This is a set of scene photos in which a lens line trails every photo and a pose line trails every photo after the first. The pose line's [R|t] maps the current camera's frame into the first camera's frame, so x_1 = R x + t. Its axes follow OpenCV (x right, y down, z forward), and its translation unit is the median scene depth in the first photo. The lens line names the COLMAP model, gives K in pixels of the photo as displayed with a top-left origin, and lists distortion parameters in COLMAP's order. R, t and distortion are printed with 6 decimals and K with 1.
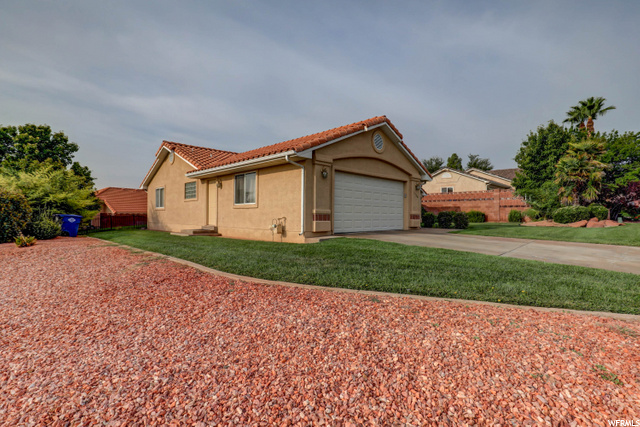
lens RADIAL K [[303.4, 0, 318.7], [0, 303.4, 209.8], [0, 0, 1]] dist [-0.009035, 0.001862]
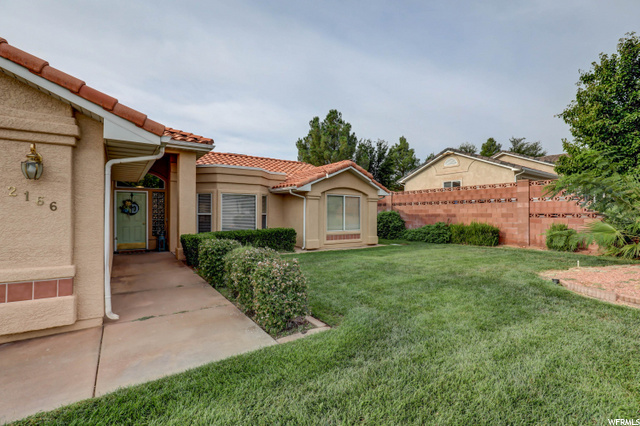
lens RADIAL K [[295.0, 0, 320.8], [0, 295.0, 213.3], [0, 0, 1]] dist [-0.016166, 0.003114]
pose [[0.987364, 0.000760, -0.158468, 0.337177], [0.002261, 0.999819, 0.018882, -0.024280], [0.158454, -0.019002, 0.987184, 0.472302]]
